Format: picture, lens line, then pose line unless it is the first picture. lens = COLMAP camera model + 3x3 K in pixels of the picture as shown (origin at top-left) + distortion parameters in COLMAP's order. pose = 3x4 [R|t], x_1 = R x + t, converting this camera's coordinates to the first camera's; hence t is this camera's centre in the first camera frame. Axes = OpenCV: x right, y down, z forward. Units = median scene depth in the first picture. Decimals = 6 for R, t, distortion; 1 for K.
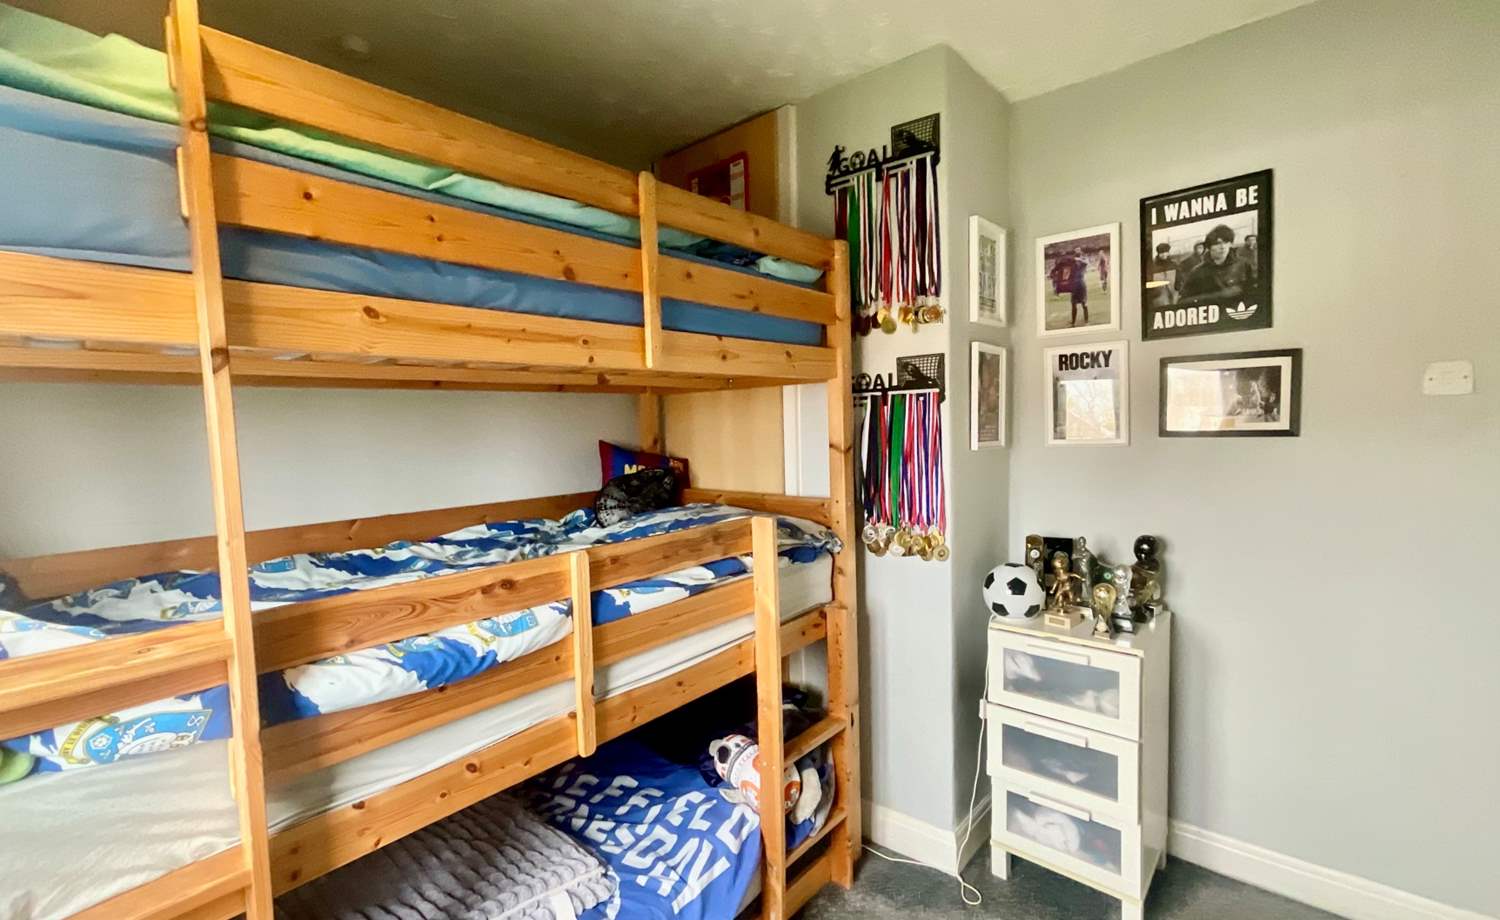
lens RADIAL K [[645.8, 0, 754.2], [0, 645.8, 460.9], [0, 0, 1]] dist [-0.004134, 0.000593]
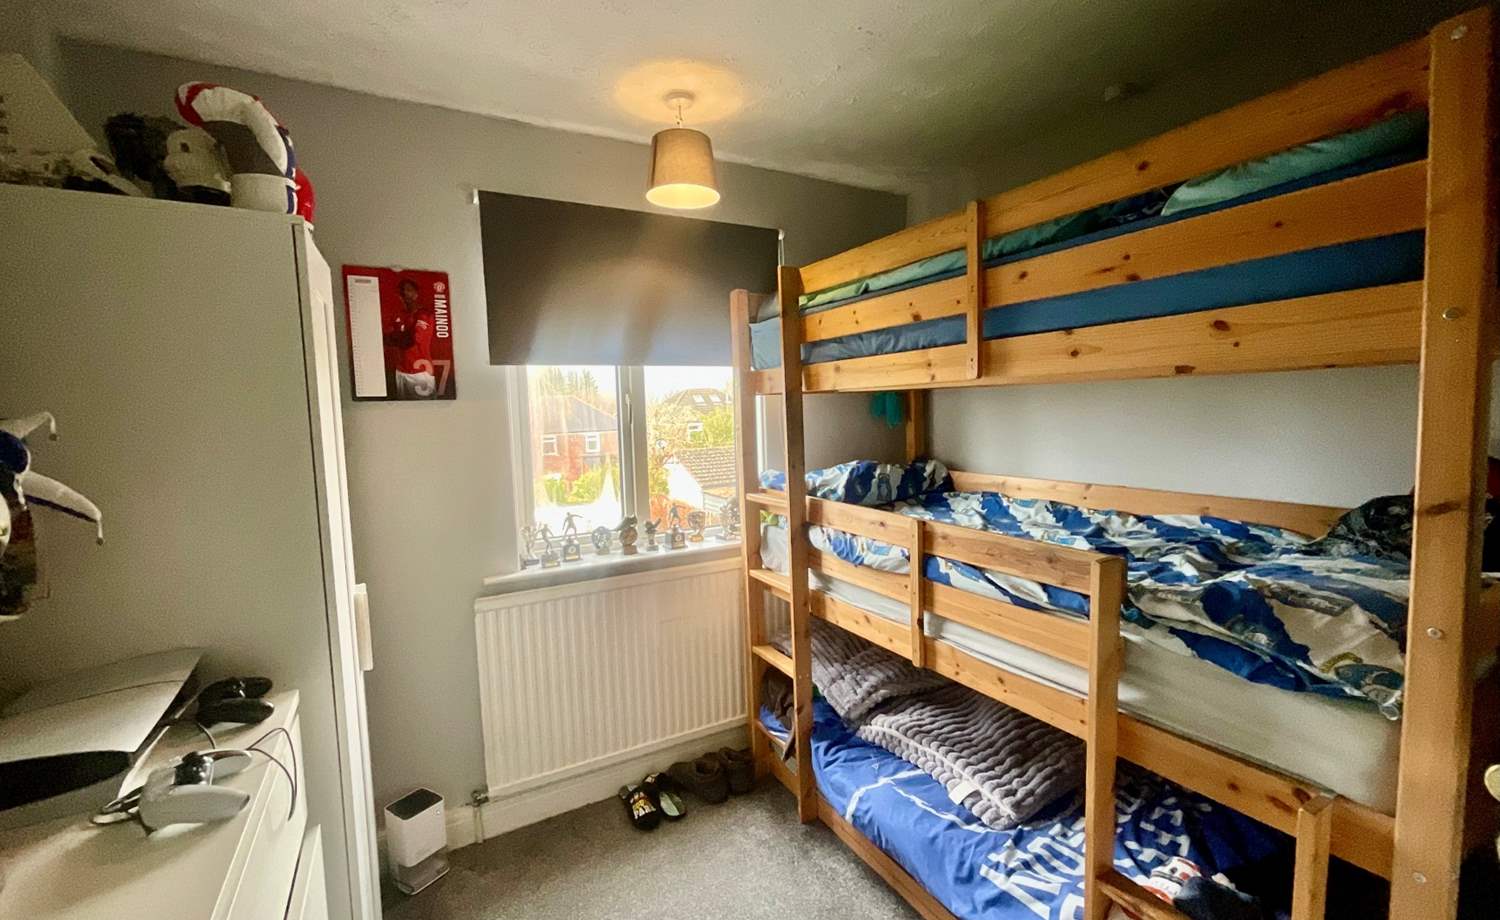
lens RADIAL K [[632.6, 0, 751.8], [0, 632.6, 458.4], [0, 0, 1]] dist [-0.001928, 0.000434]
pose [[-0.338613, 0.114551, -0.933927, 0.781508], [-0.014908, 0.991784, 0.127053, -0.110829], [0.940808, 0.056945, -0.334123, 0.793751]]
